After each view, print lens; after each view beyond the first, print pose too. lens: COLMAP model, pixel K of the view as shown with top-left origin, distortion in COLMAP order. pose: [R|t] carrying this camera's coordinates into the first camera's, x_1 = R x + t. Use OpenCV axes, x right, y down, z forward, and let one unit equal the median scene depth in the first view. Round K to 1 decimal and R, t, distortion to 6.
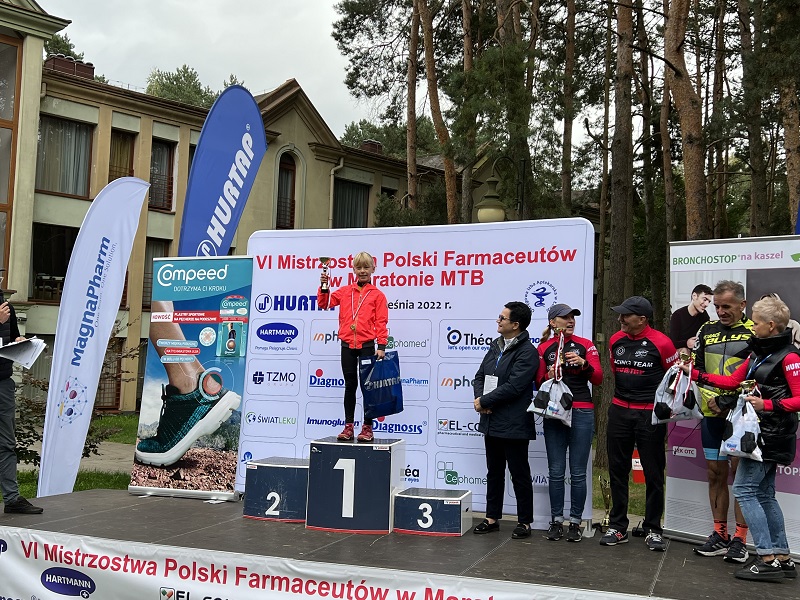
lens RADIAL K [[951.6, 0, 400.0], [0, 951.6, 300.0], [0, 0, 1]] dist [0.225545, -0.303070]
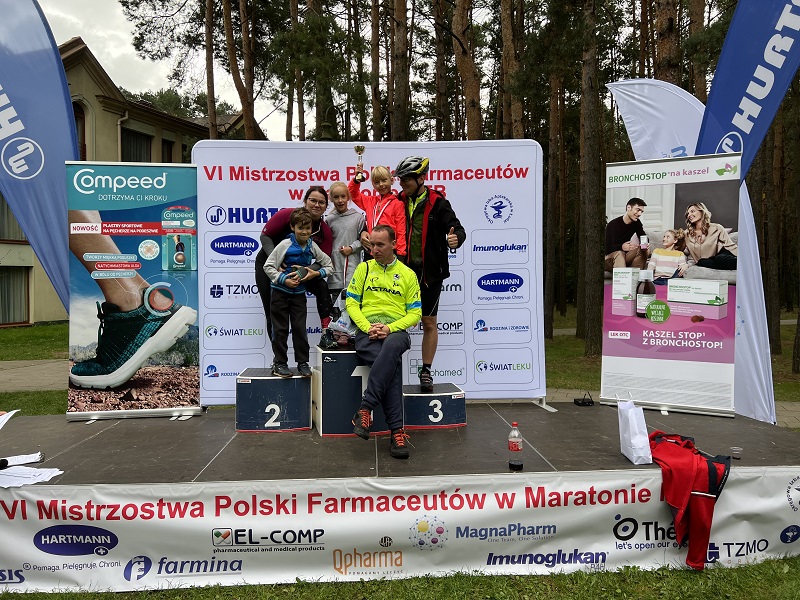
lens RADIAL K [[618.1, 0, 400.0], [0, 618.1, 300.0], [0, 0, 1]] dist [0.137836, -0.152596]
pose [[0.906889, -0.043200, 0.419150, -0.248746], [0.003865, 0.995542, 0.094245, 0.030599], [-0.421353, -0.083850, 0.903012, 0.342176]]
